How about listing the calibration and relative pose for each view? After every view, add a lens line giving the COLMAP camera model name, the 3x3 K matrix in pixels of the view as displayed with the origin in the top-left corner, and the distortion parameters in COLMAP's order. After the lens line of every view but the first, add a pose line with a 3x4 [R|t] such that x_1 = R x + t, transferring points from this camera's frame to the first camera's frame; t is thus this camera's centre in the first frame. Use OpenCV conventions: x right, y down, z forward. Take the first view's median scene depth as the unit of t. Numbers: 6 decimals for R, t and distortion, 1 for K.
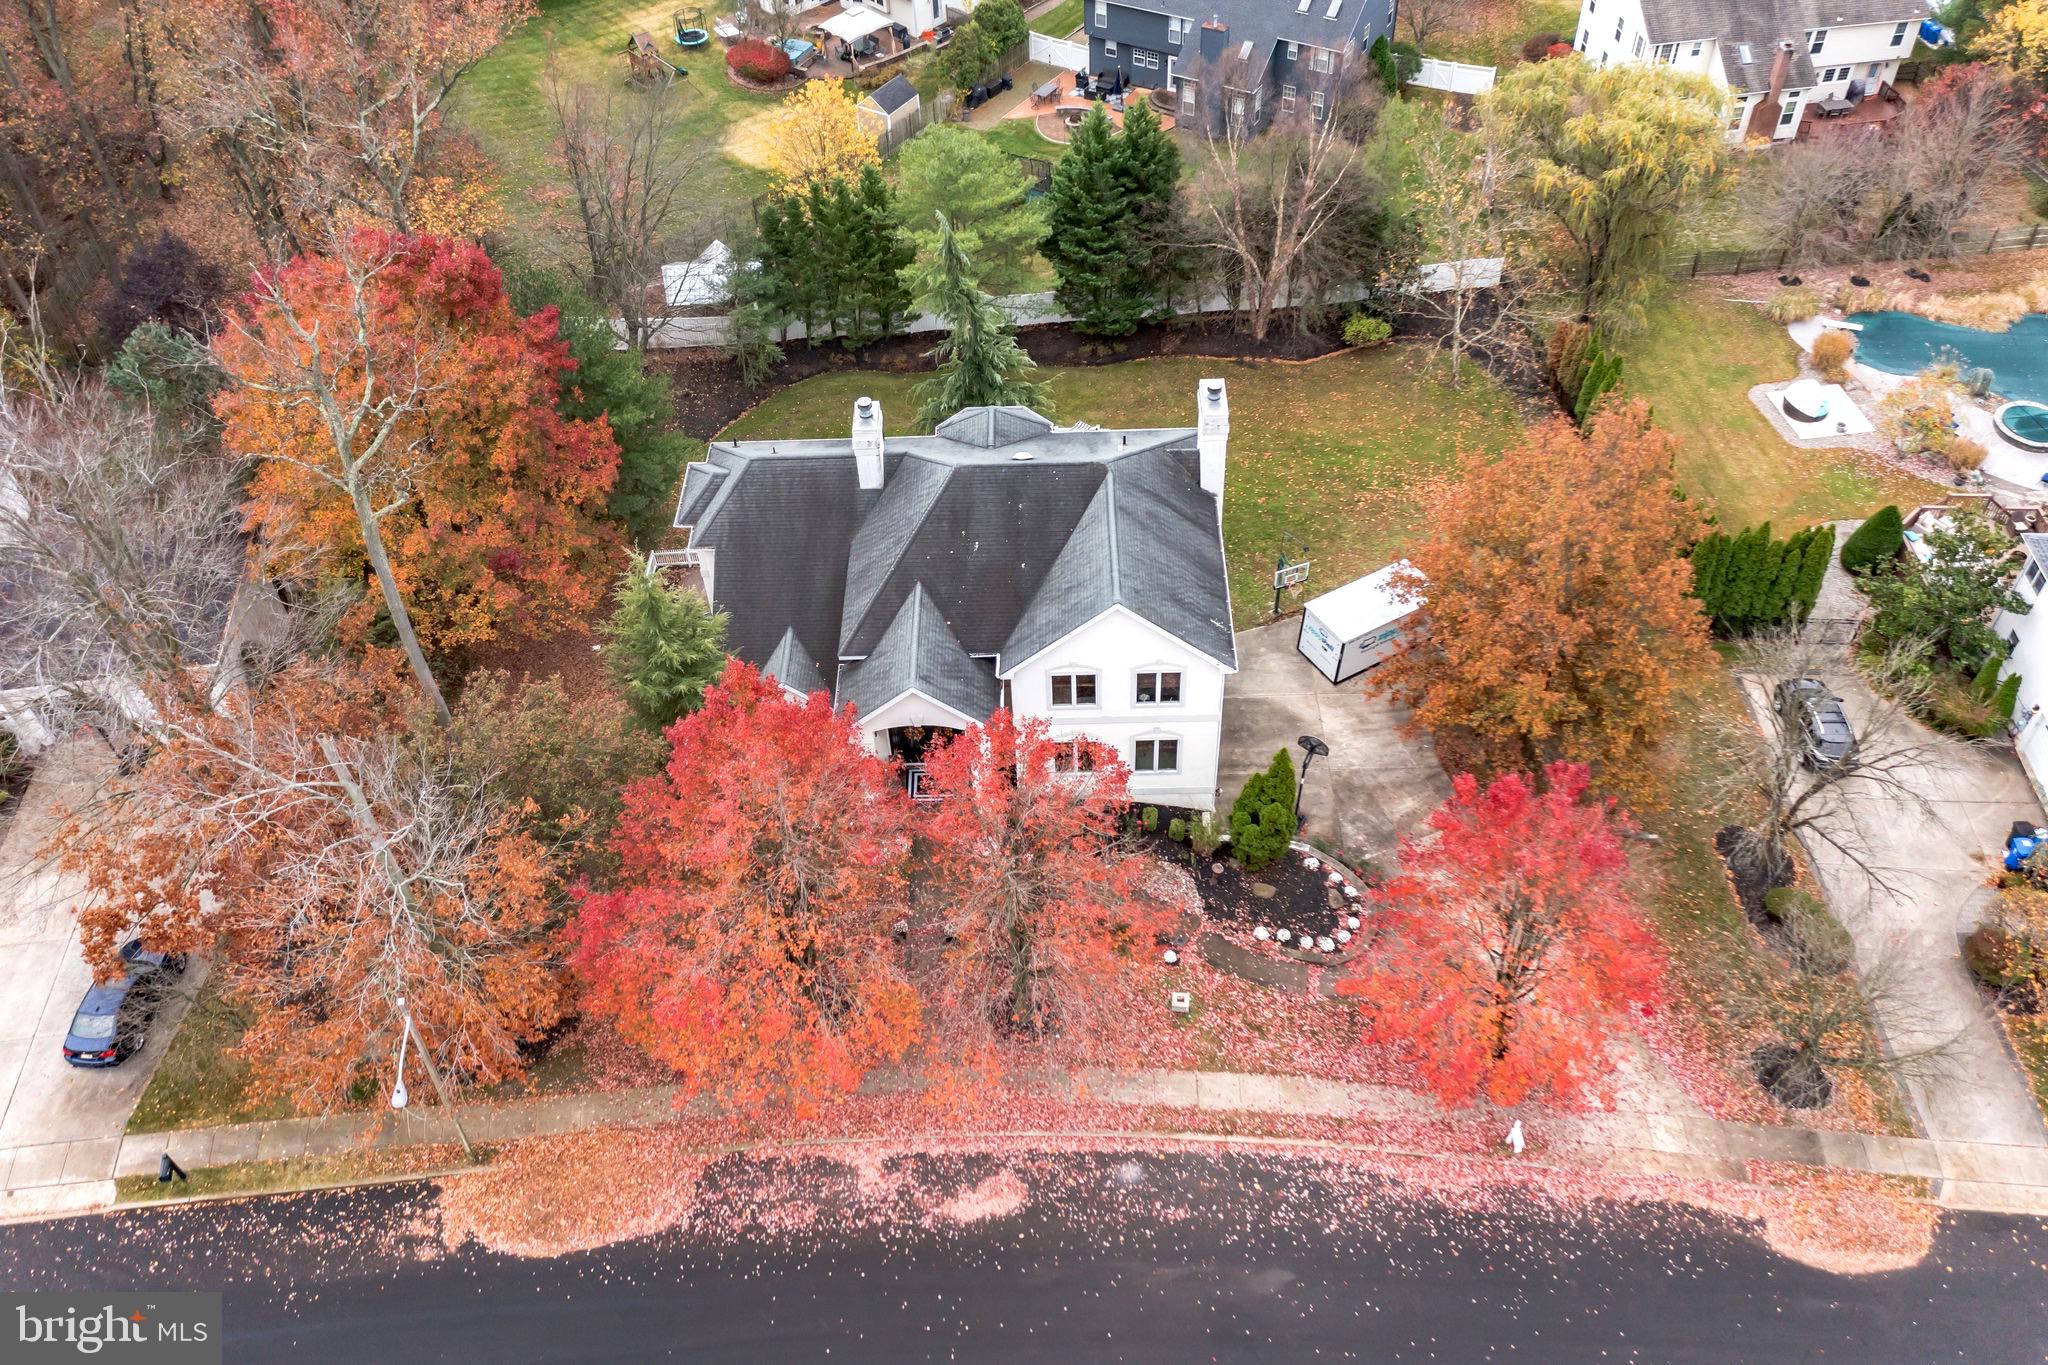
lens RADIAL K [[1615.1, 0, 1021.3], [0, 1615.1, 679.5], [0, 0, 1]] dist [-0.028463, 0.009330]
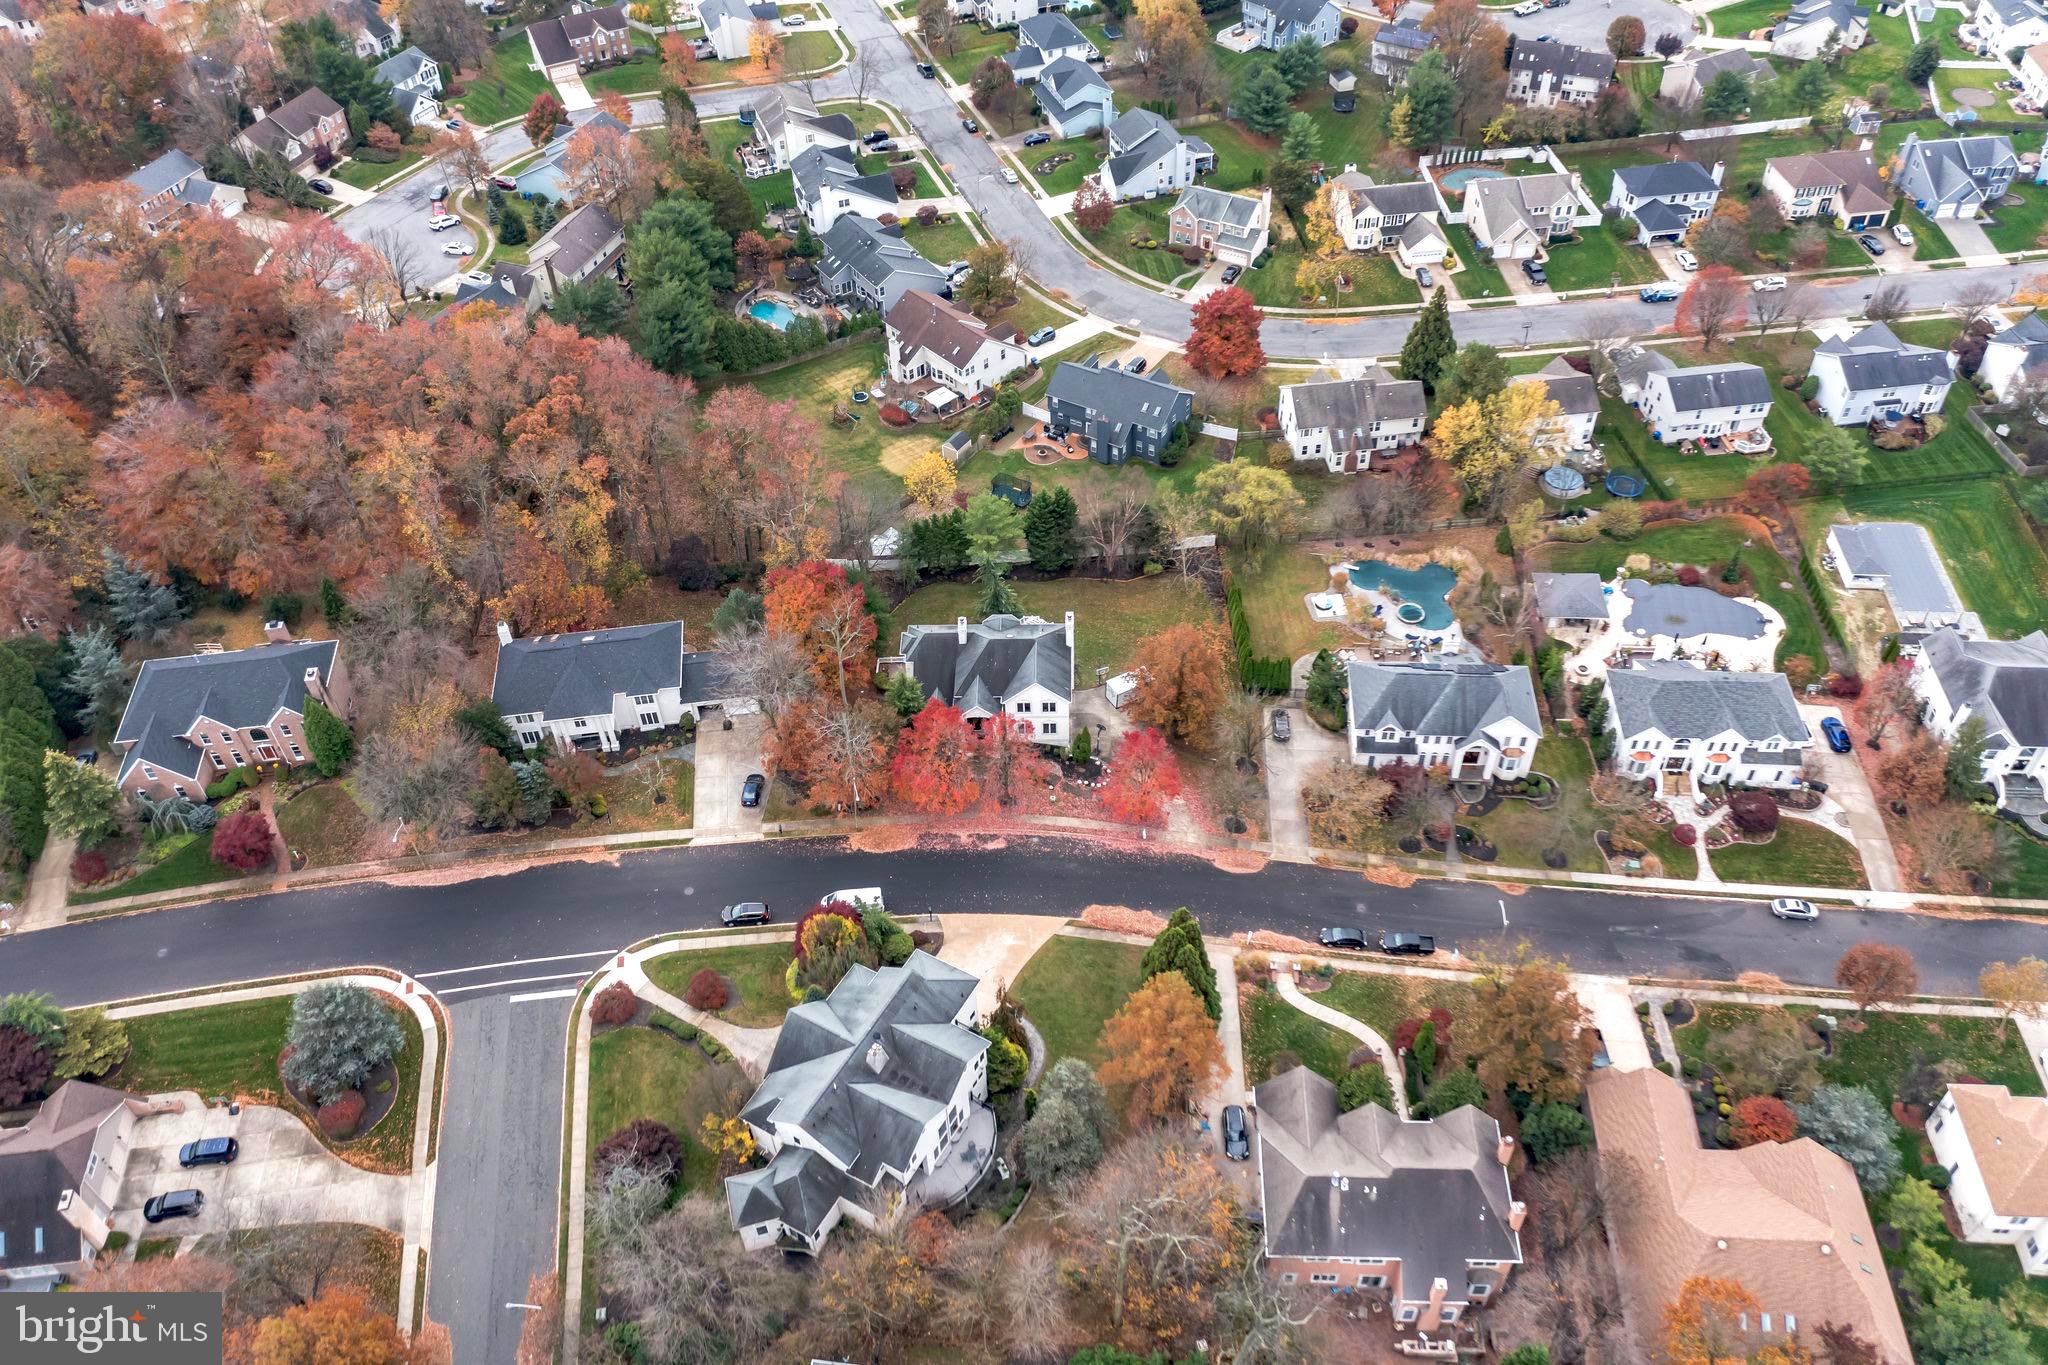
lens RADIAL K [[1615.1, 0, 1028.8], [0, 1615.1, 684.5], [0, 0, 1]] dist [-0.028463, 0.009330]
pose [[0.999858, 0.016856, -0.000849, 0.044114], [-0.016871, 0.999582, -0.023459, 0.036822], [0.000453, 0.023470, 0.999724, -2.324373]]
